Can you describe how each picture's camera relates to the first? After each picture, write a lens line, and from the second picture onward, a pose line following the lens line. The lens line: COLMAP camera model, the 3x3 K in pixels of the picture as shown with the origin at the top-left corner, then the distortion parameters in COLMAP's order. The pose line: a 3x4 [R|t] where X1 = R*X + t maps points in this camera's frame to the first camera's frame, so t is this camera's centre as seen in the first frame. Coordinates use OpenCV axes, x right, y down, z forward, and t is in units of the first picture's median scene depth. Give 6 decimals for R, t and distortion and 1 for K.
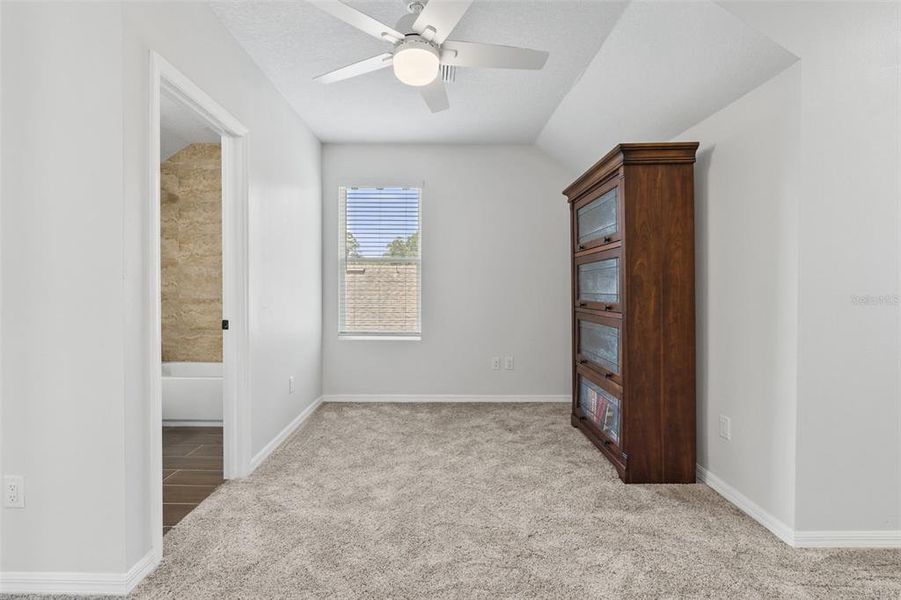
lens RADIAL K [[408.6, 0, 446.1], [0, 408.6, 296.8], [0, 0, 1]] dist [-0.007186, 0.001679]
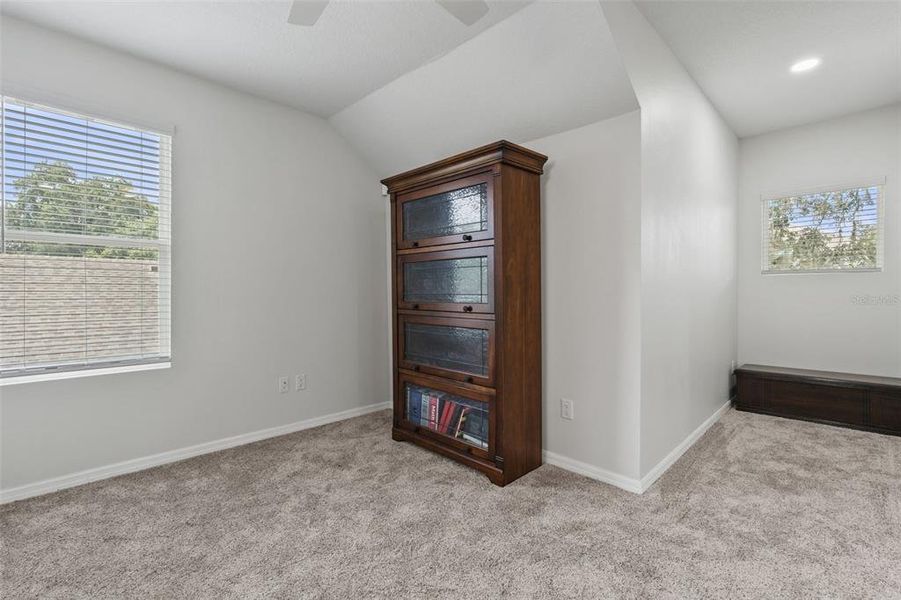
lens RADIAL K [[408.6, 0, 450.2], [0, 408.6, 293.3], [0, 0, 1]] dist [-0.007186, 0.001679]
pose [[0.718139, -0.008276, 0.695850, -0.257494], [0.015214, 0.999877, -0.003809, -0.005145], [-0.695733, 0.013322, 0.718177, 0.292063]]
